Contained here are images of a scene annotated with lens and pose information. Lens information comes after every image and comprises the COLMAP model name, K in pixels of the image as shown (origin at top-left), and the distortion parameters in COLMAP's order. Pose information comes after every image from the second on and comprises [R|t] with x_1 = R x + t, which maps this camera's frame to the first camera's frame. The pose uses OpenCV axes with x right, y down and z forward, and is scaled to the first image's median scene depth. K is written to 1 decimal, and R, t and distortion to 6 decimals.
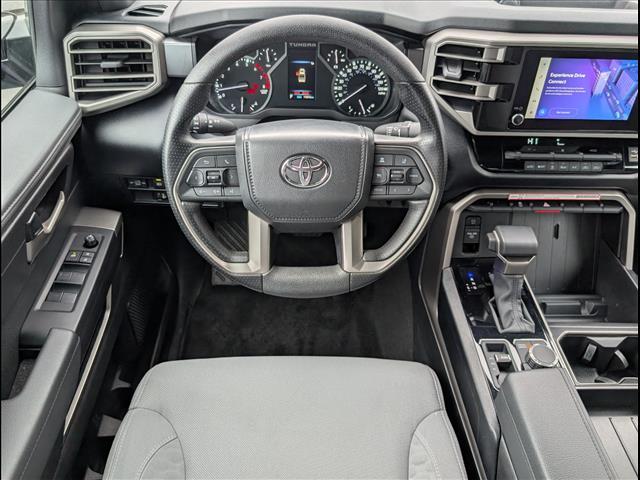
lens RADIAL K [[491.8, 0, 320.0], [0, 491.8, 240.0], [0, 0, 1]] dist [0.004266, 0.000770]
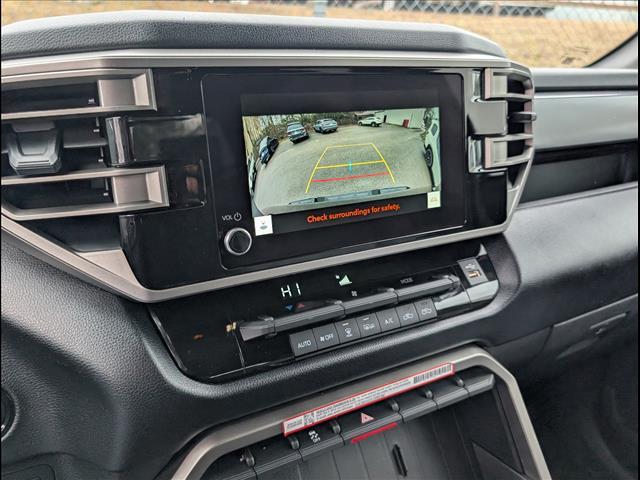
lens RADIAL K [[566.7, 0, 320.0], [0, 566.7, 240.0], [0, 0, 1]] dist [-0.002667, 0.006263]
pose [[0.873891, -0.175931, 0.453170, 0.222973], [0.343081, 0.883642, -0.318546, -0.065007], [-0.344398, 0.433849, 0.832566, 0.525519]]
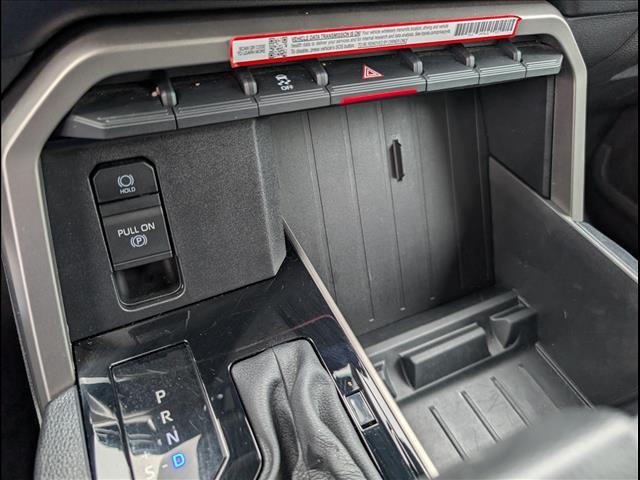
lens RADIAL K [[491.8, 0, 320.0], [0, 491.8, 240.0], [0, 0, 1]] dist [0.004266, 0.000770]
pose [[0.897625, -0.242029, 0.368363, 0.312284], [0.208598, 0.969498, 0.128689, -0.021865], [-0.388274, -0.038675, 0.920732, 0.759624]]
